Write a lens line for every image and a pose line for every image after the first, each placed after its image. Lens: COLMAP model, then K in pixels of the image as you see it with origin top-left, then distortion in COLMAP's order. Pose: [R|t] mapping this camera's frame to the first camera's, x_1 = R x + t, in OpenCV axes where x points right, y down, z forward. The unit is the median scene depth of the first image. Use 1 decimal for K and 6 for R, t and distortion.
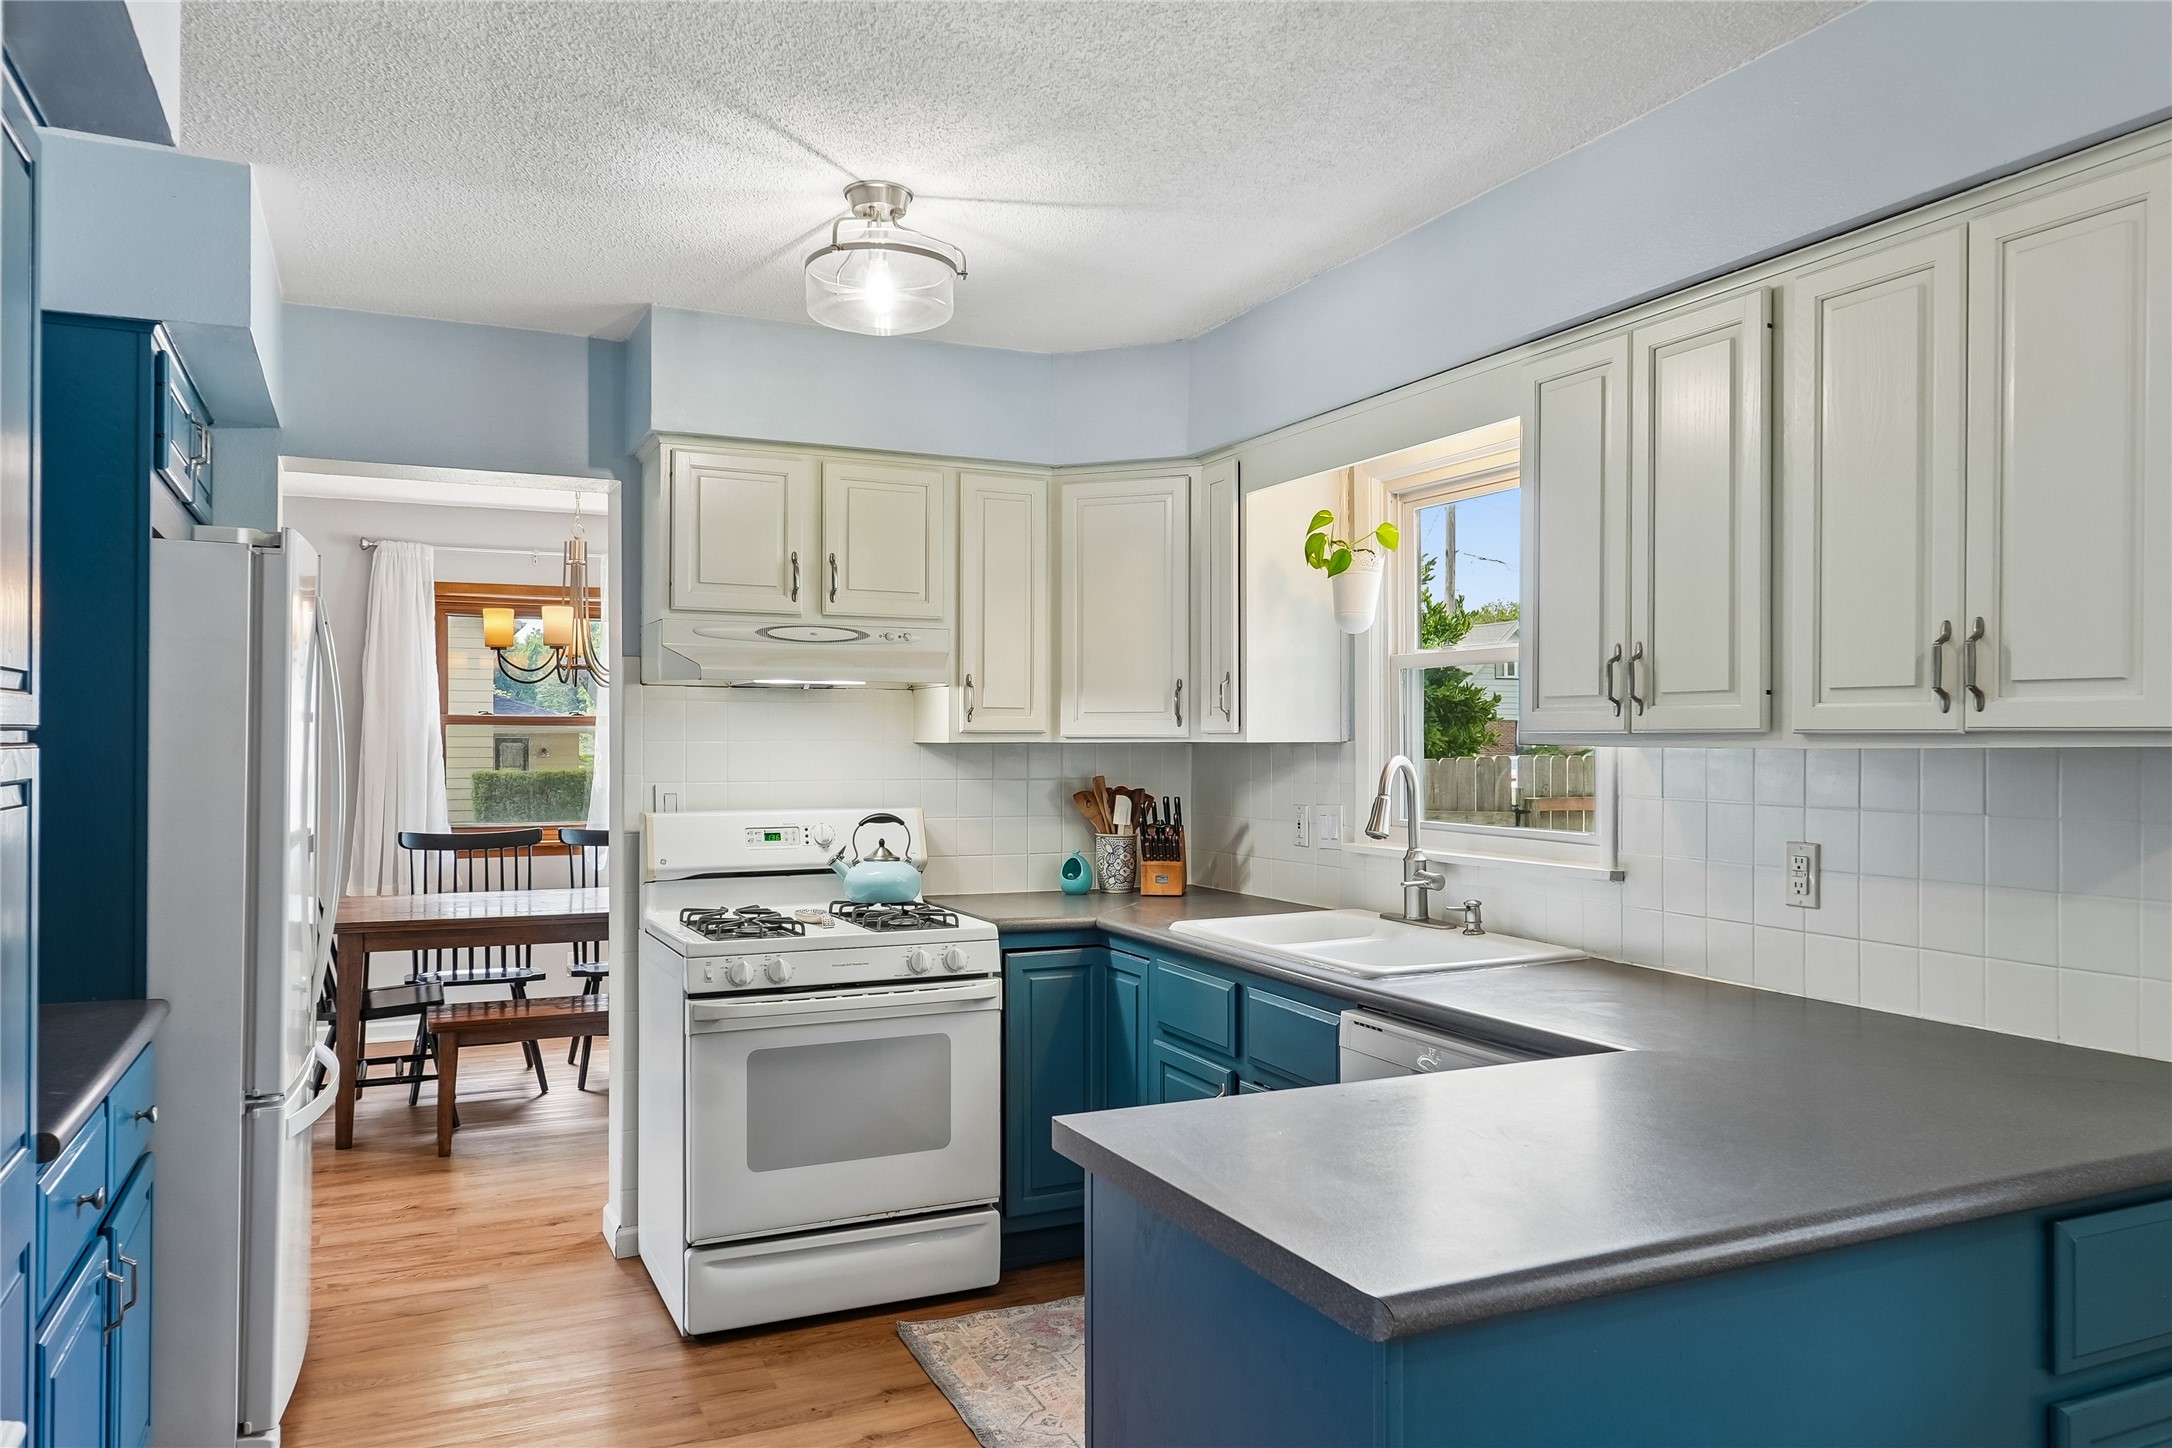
lens RADIAL K [[1499.3, 0, 1085.2], [0, 1499.3, 737.6], [0, 0, 1]] dist [-0.000067, -0.005447]
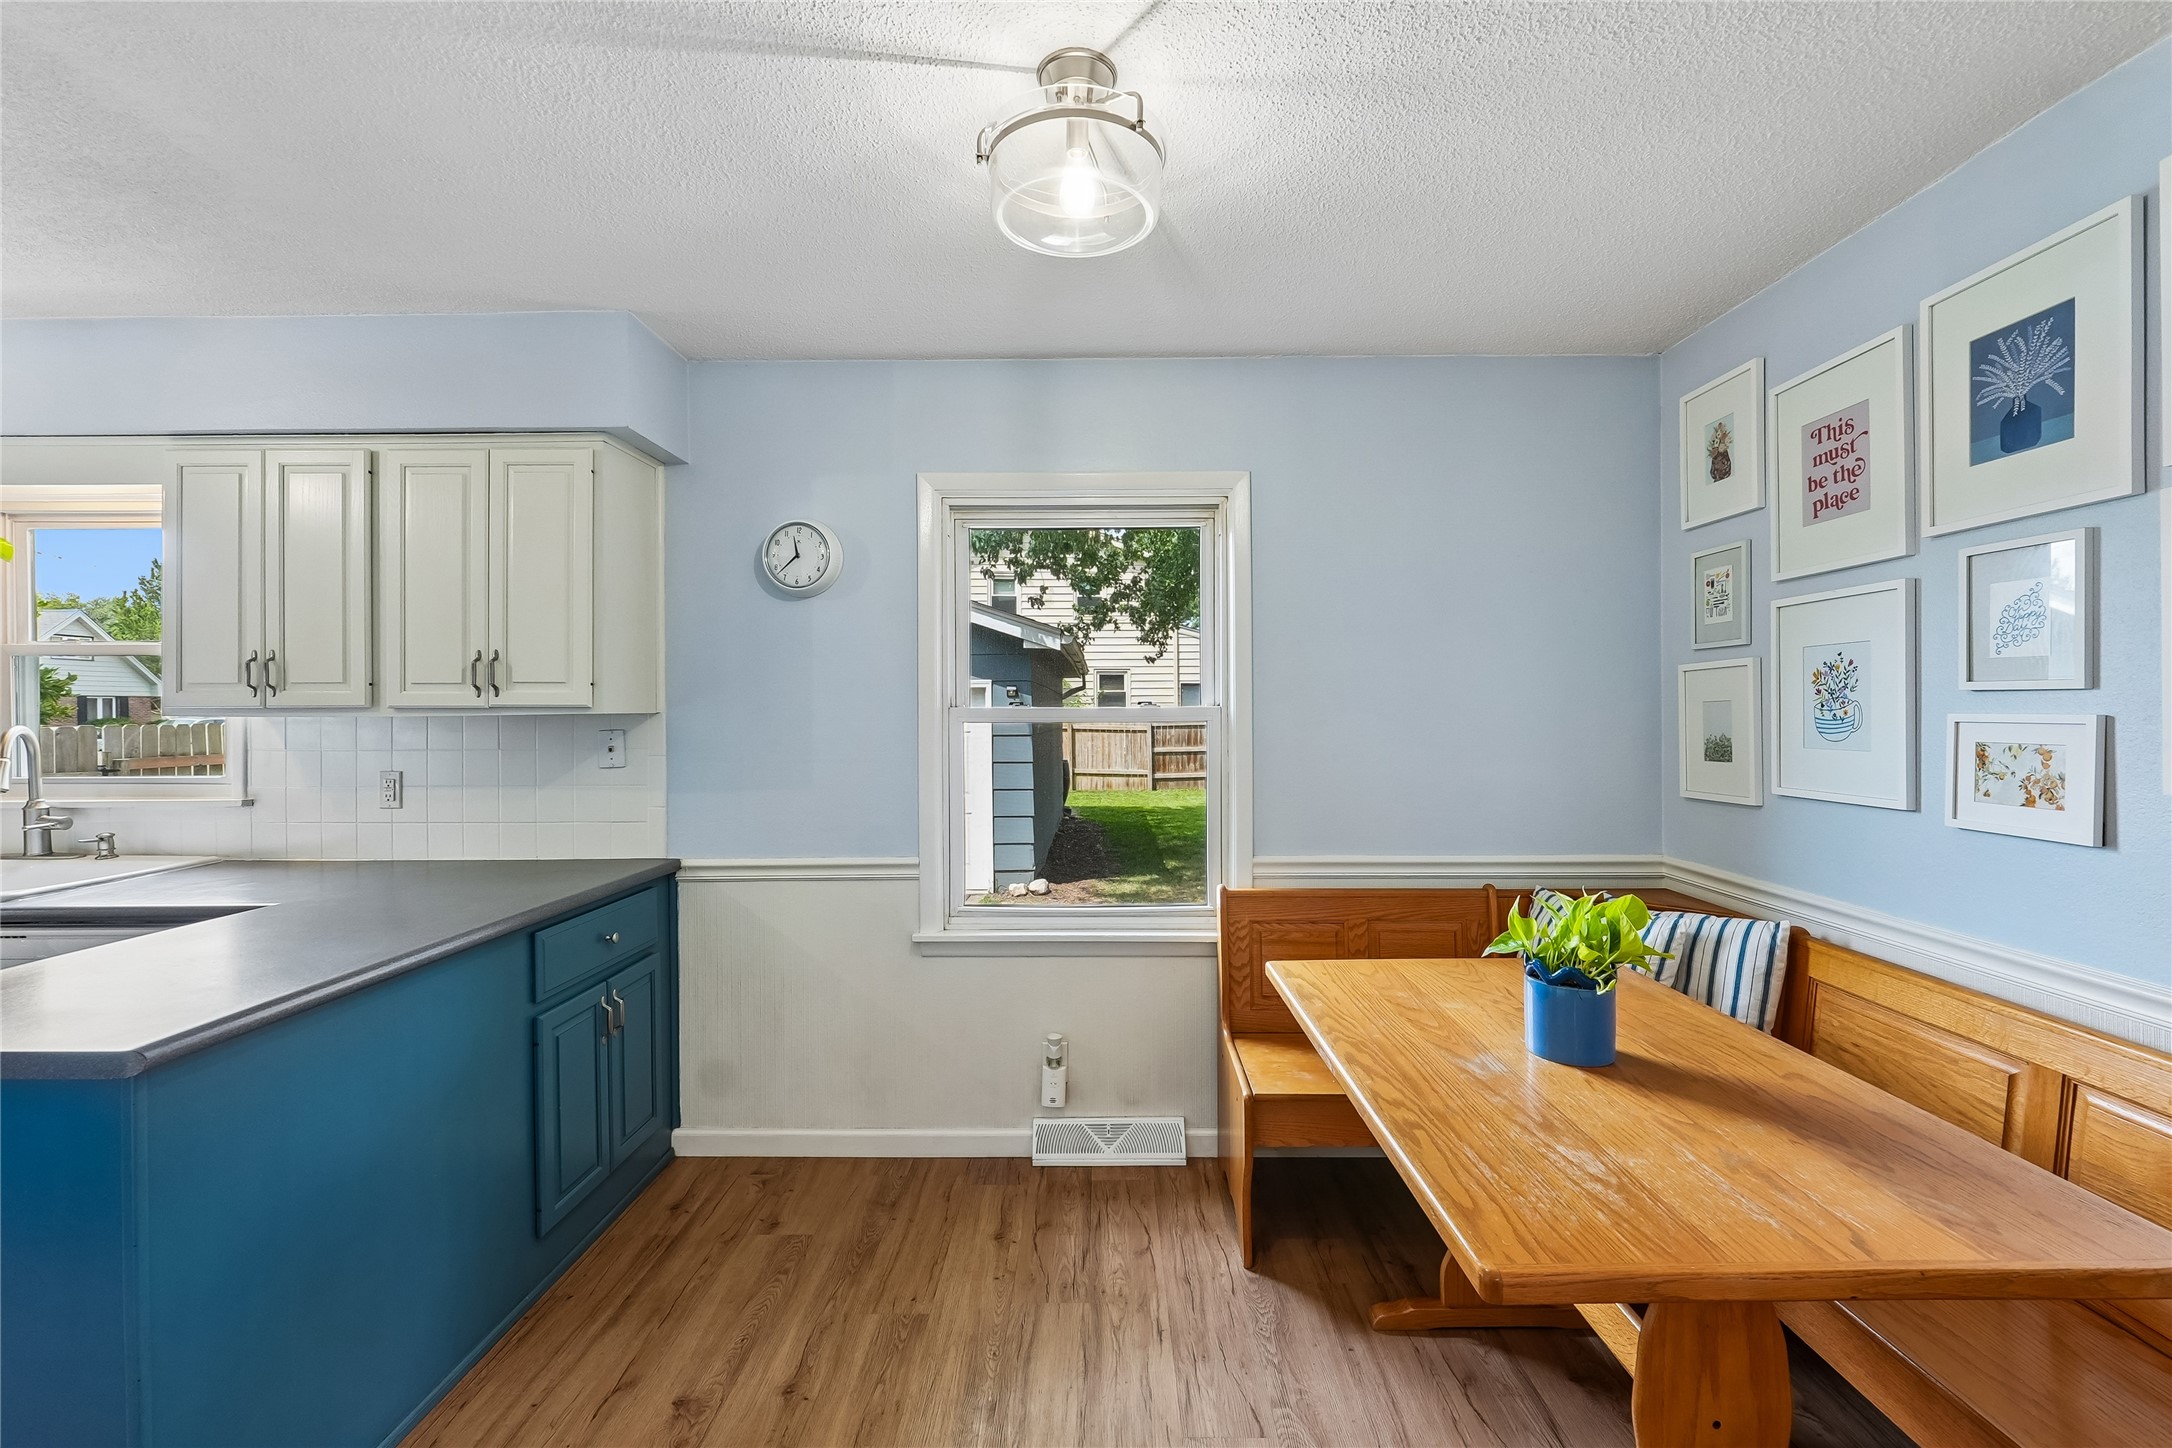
lens RADIAL K [[909.8, 0, 1094.8], [0, 909.8, 710.5], [0, 0, 1]] dist [0.001072, -0.000879]
pose [[0.431660, -0.005089, 0.902022, -0.086752], [0.003324, 0.999986, 0.004051, -0.001083], [-0.902030, 0.001249, 0.431670, -0.137407]]
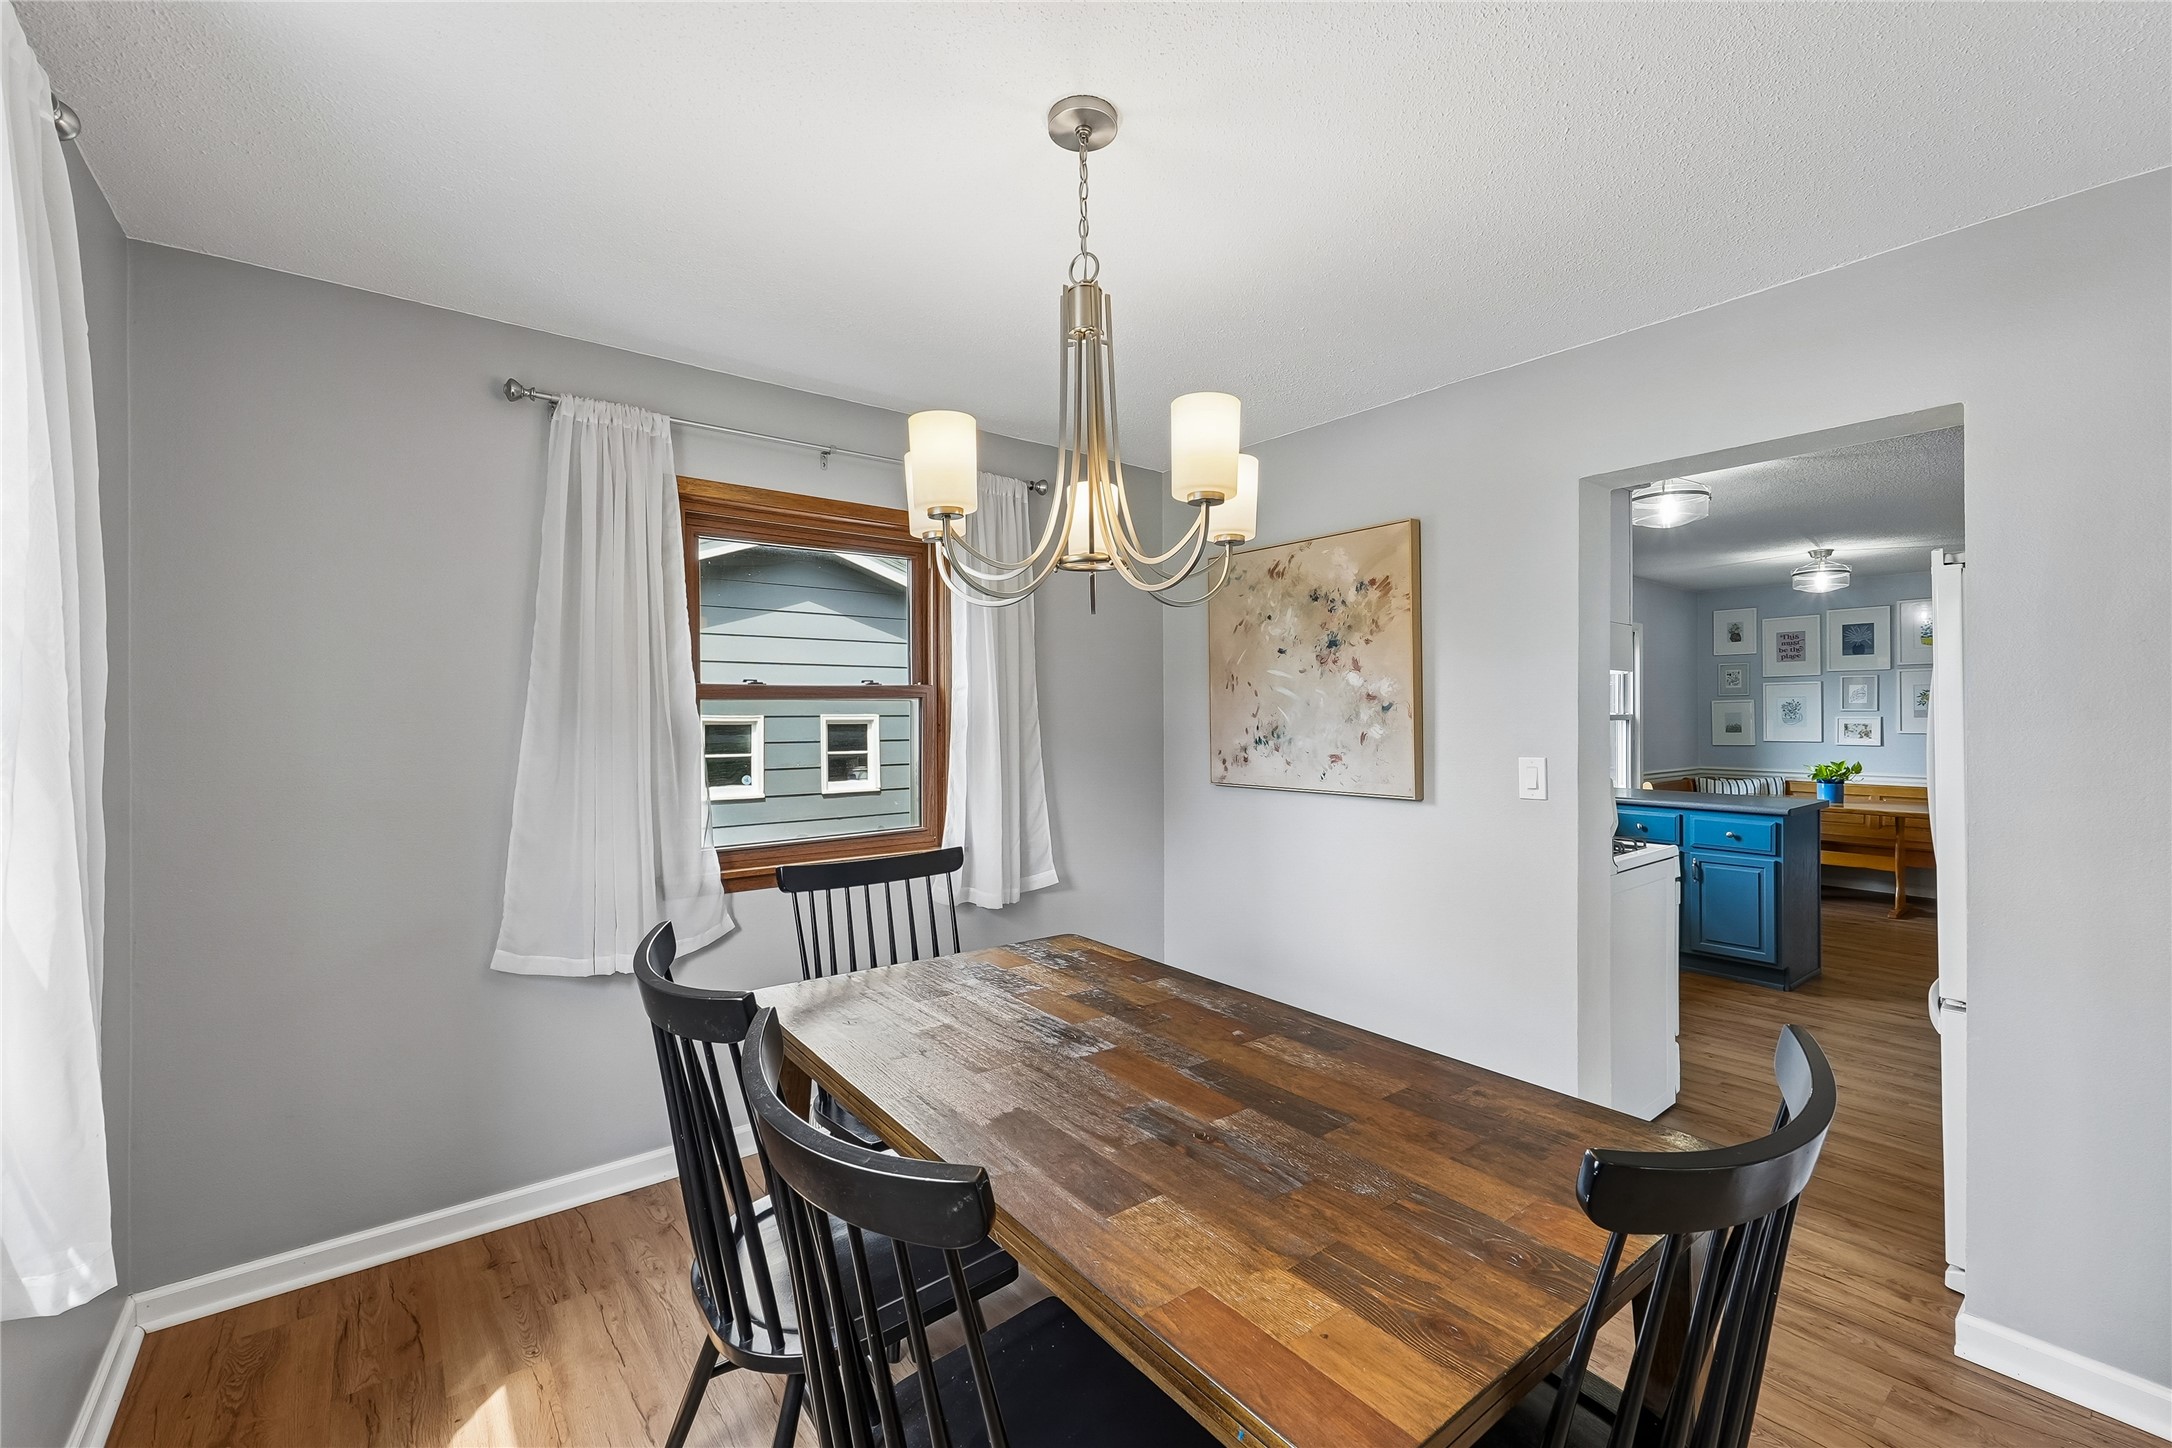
lens RADIAL K [[909.8, 0, 1084.6], [0, 909.8, 712.6], [0, 0, 1]] dist [0.001072, -0.000879]
pose [[-0.228983, 0.001318, 0.973429, -1.021854], [-0.000235, 0.999999, -0.001409, -0.000844], [-0.973430, -0.000552, -0.228983, 1.765545]]
